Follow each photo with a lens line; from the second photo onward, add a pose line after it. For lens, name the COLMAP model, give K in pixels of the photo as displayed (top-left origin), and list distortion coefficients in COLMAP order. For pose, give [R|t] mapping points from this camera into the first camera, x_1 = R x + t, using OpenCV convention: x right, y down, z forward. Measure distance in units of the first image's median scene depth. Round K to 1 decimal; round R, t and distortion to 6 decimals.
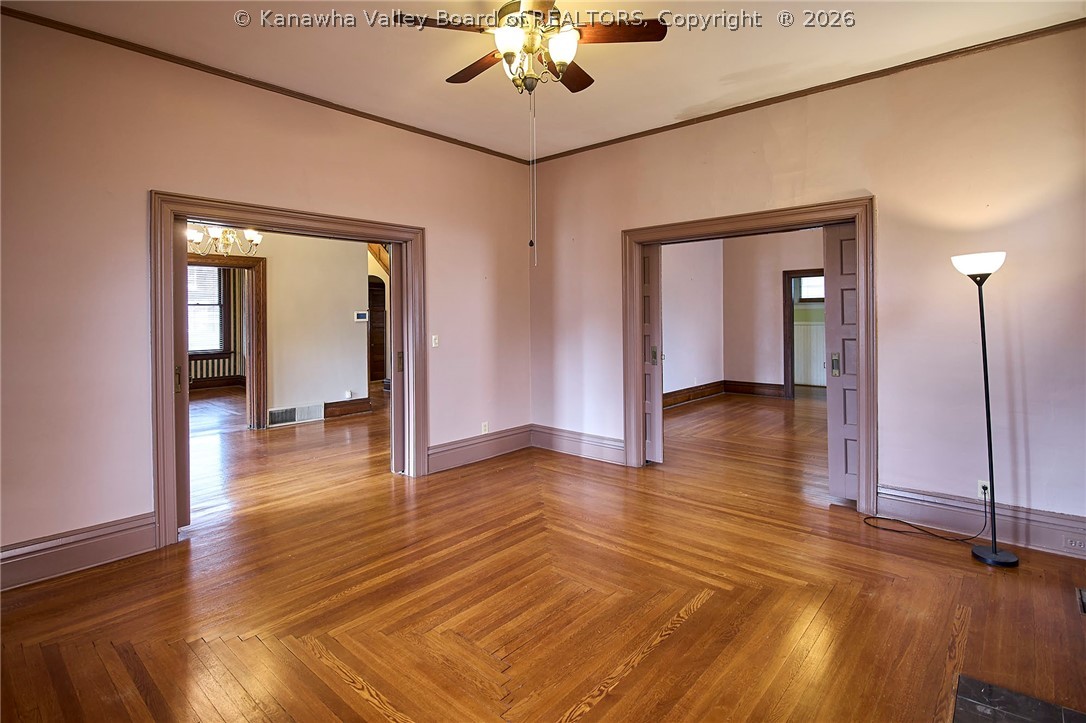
lens RADIAL K [[536.6, 0, 537.4], [0, 536.6, 330.8], [0, 0, 1]] dist [-0.002094, -0.000130]
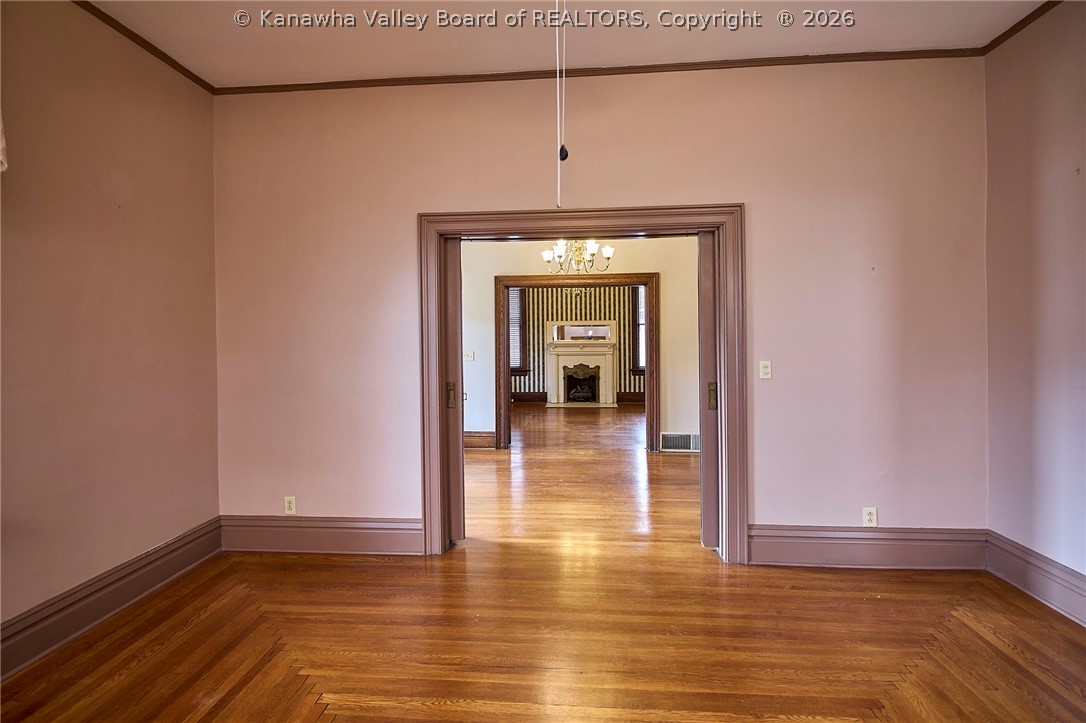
lens RADIAL K [[536.5, 0, 540.0], [0, 536.5, 347.0], [0, 0, 1]] dist [-0.006555, -0.000752]
pose [[0.598303, 0.016855, -0.801093, 0.179924], [-0.019066, 0.999795, 0.006796, -0.008353], [0.801043, 0.011208, 0.598502, 0.381466]]
